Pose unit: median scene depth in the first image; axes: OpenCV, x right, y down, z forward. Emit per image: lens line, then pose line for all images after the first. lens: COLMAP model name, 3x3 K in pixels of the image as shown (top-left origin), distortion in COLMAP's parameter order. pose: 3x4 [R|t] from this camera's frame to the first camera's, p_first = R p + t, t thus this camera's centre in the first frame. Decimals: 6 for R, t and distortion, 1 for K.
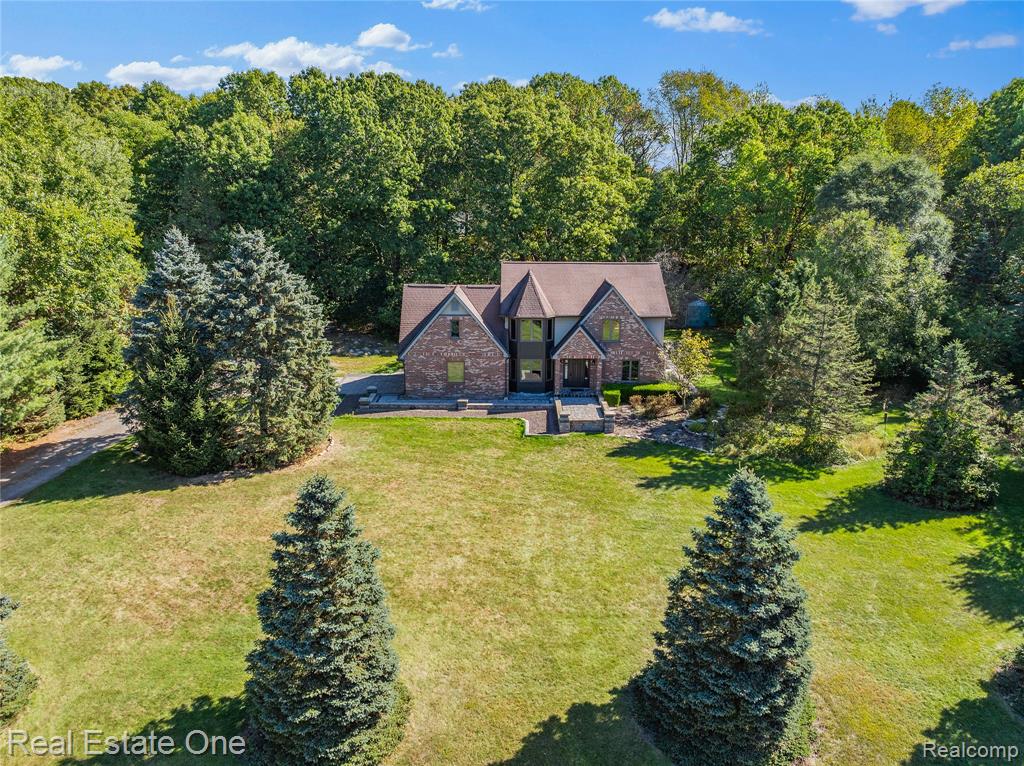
lens RADIAL K [[717.5, 0, 512.6], [0, 717.5, 379.2], [0, 0, 1]] dist [-0.027676, -0.000107]
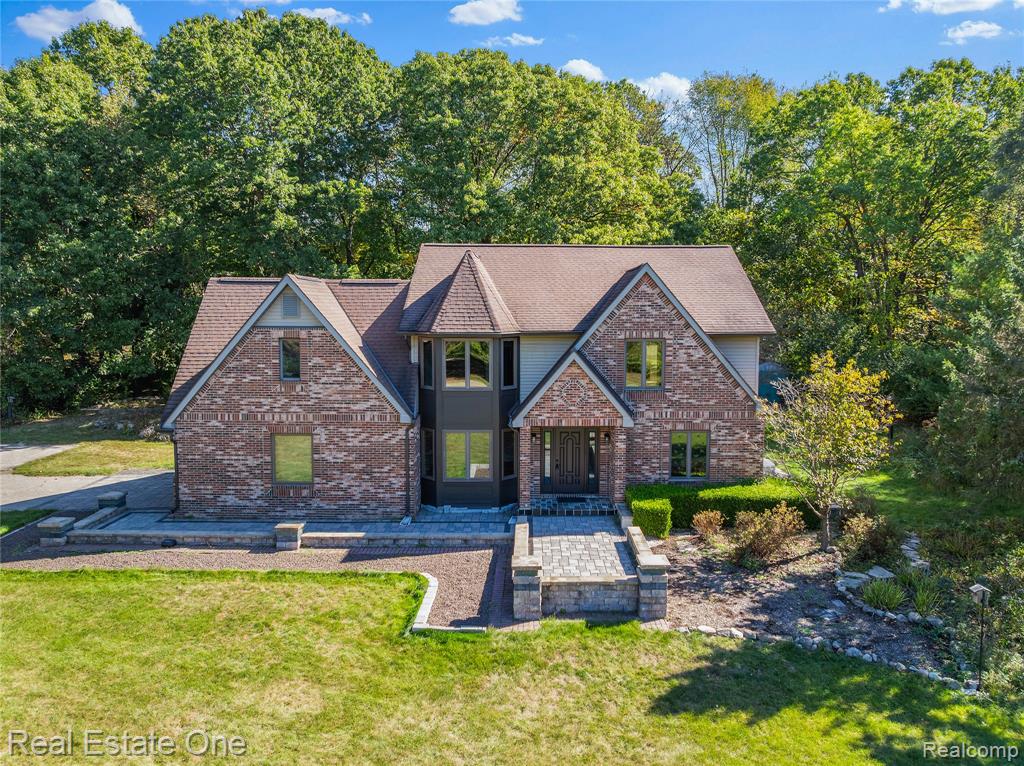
lens RADIAL K [[717.5, 0, 552.8], [0, 717.5, 373.3], [0, 0, 1]] dist [-0.027676, -0.000107]
pose [[0.999394, 0.000398, 0.034812, 0.064373], [0.005441, 0.985862, -0.167473, 0.012568], [-0.034387, 0.167561, 0.985262, 0.560218]]
